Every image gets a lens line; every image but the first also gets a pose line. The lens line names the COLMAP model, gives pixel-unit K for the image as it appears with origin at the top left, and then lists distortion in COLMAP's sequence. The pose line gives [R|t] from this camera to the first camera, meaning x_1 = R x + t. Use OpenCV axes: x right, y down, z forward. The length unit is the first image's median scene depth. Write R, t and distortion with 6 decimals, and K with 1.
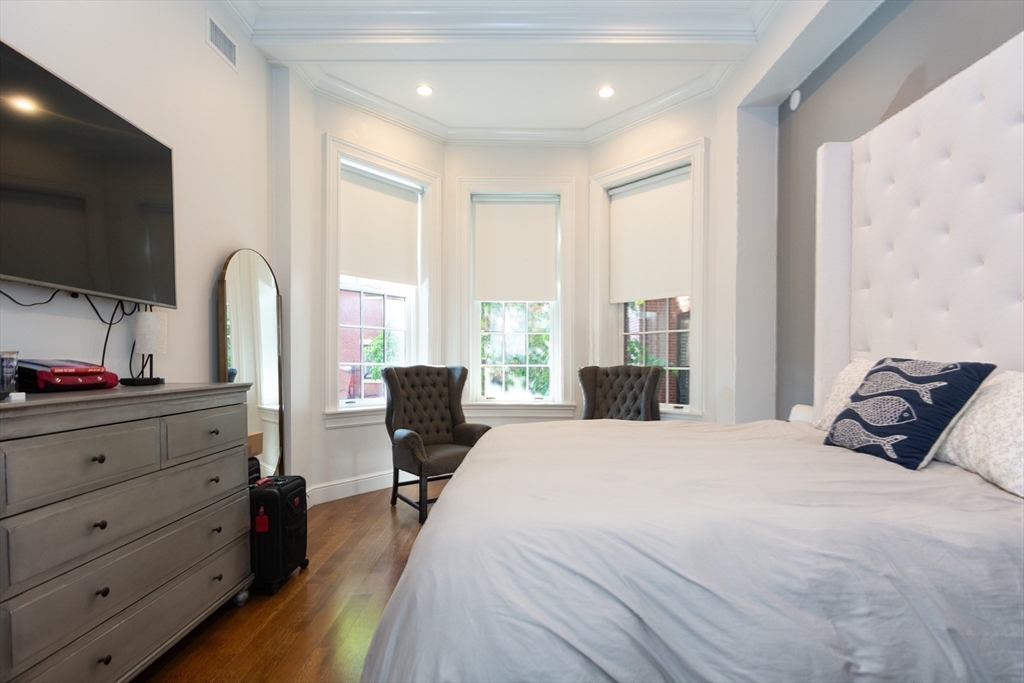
lens RADIAL K [[500.8, 0, 513.2], [0, 500.8, 375.7], [0, 0, 1]] dist [-0.006978, -0.001557]
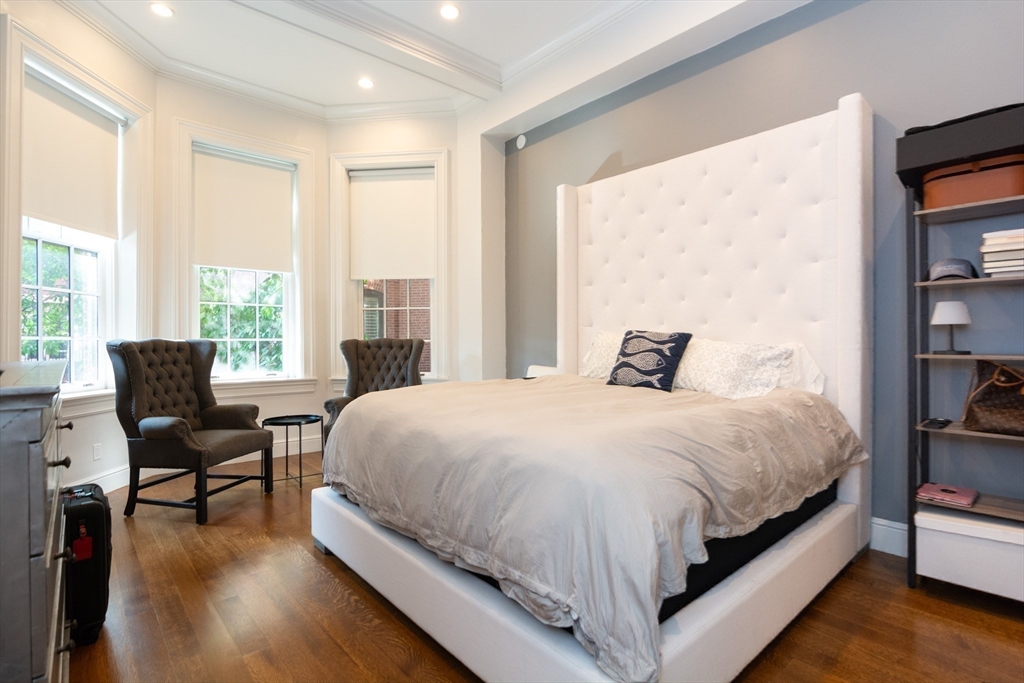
lens RADIAL K [[500.8, 0, 503.7], [0, 500.8, 342.2], [0, 0, 1]] dist [-0.006978, -0.001557]
pose [[0.758405, -0.009979, 0.651707, -0.290446], [0.021909, 0.999708, -0.010188, 0.004740], [-0.651415, 0.022005, 0.758402, 0.006550]]
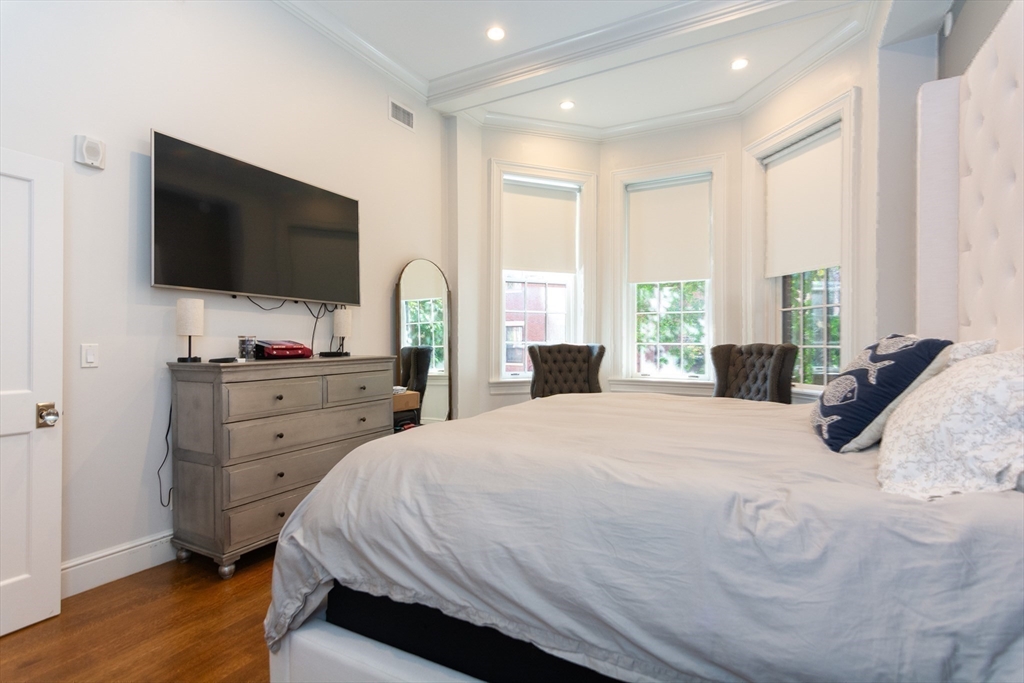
lens RADIAL K [[496.3, 0, 518.7], [0, 496.3, 345.3], [0, 0, 1]] dist [-0.003578, 0.003557]
pose [[0.879595, 0.000216, -0.475724, 0.269469], [-0.008836, 0.999835, -0.015882, 0.001813], [0.475642, 0.018173, 0.879451, -0.049205]]
